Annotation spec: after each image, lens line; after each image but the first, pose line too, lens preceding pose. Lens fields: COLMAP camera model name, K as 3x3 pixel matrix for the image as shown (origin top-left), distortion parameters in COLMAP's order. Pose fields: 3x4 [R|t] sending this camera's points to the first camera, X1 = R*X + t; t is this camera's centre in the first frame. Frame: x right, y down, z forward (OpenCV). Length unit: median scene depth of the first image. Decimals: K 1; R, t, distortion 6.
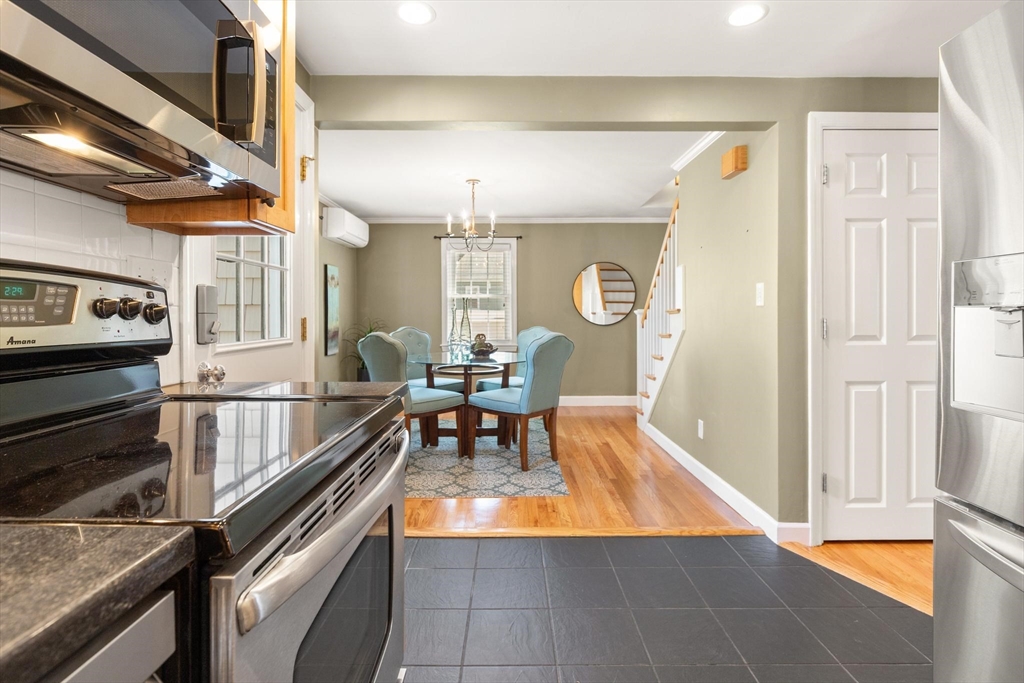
lens RADIAL K [[501.4, 0, 511.3], [0, 501.4, 314.0], [0, 0, 1]] dist [-0.008304, 0.000566]
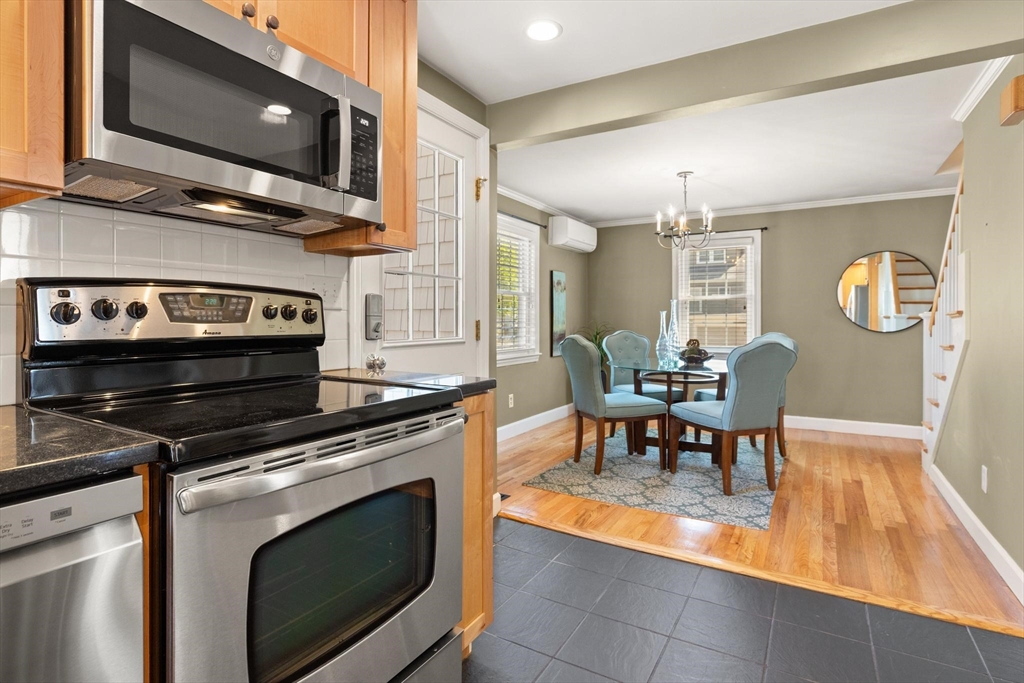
lens RADIAL K [[525.1, 0, 518.5], [0, 525.1, 316.8], [0, 0, 1]] dist [0.017179, -0.004356]
pose [[0.862985, 0.000112, -0.505229, 0.160240], [-0.001378, 0.999997, -0.002133, 0.001304], [0.505227, 0.002537, 0.862982, 0.008680]]
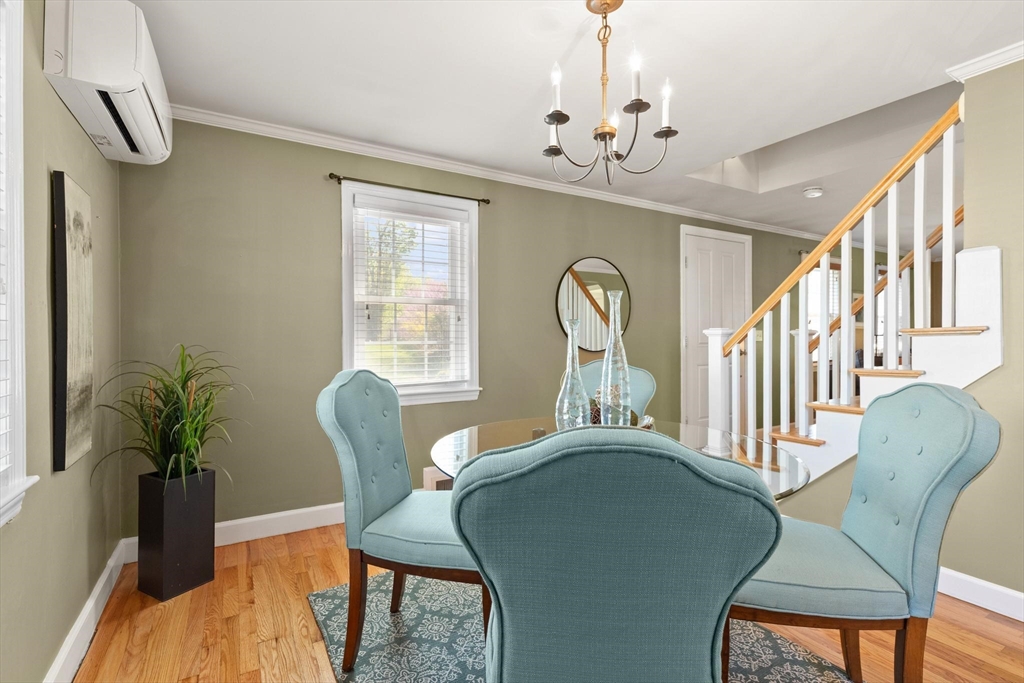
lens RADIAL K [[482.0, 0, 516.6], [0, 482.0, 338.6], [0, 0, 1]] dist [0.005682, -0.002707]
pose [[0.861168, -0.003905, 0.508306, -0.342264], [0.000101, 0.999972, 0.007511, 0.000932], [-0.508321, -0.006417, 0.861144, 0.740084]]
